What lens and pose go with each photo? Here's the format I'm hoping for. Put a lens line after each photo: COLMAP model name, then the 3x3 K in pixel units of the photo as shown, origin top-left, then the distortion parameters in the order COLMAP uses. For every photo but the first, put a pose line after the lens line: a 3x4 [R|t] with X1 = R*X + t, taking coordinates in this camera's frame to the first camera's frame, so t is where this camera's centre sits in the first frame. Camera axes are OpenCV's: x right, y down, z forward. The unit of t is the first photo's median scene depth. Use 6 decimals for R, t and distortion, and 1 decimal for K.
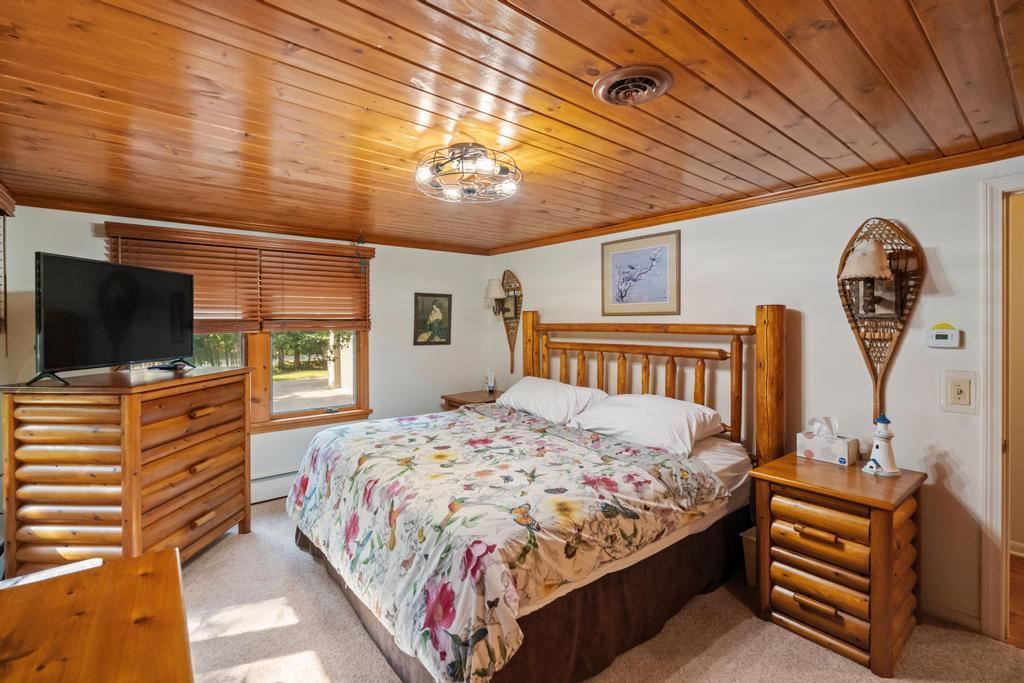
lens RADIAL K [[455.1, 0, 511.5], [0, 455.1, 328.9], [0, 0, 1]] dist [-0.001591, -0.000097]
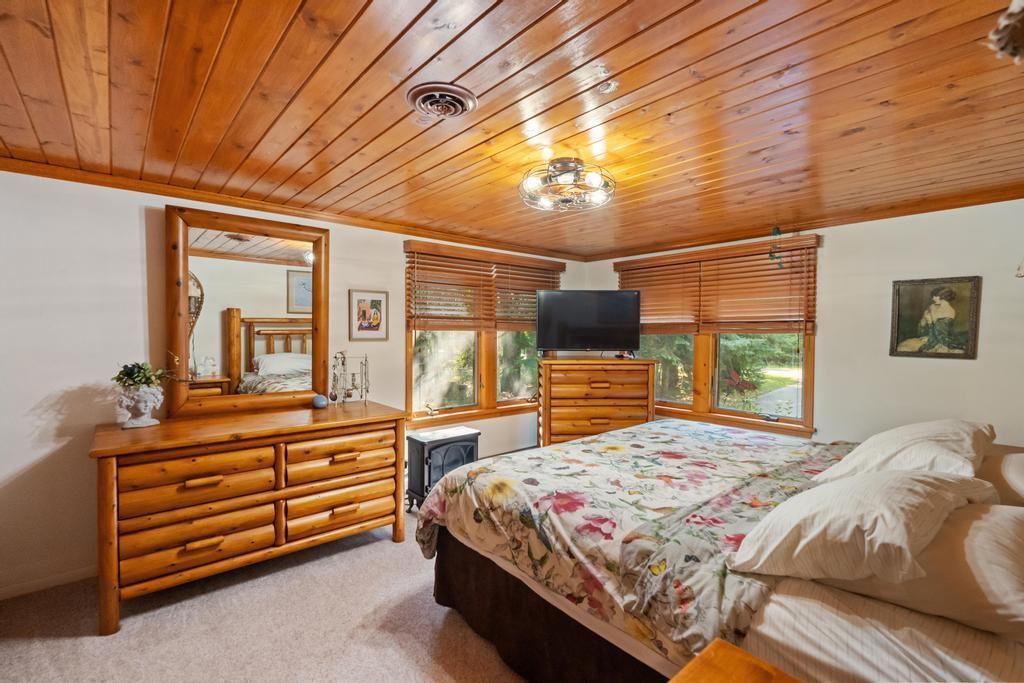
lens RADIAL K [[460.9, 0, 514.6], [0, 460.9, 347.3], [0, 0, 1]] dist [-0.019841, -0.000348]
pose [[0.034786, 0.031730, -0.998891, 0.989493], [-0.014190, 0.999411, 0.031252, 0.018337], [0.999294, 0.013087, 0.035215, 0.810762]]
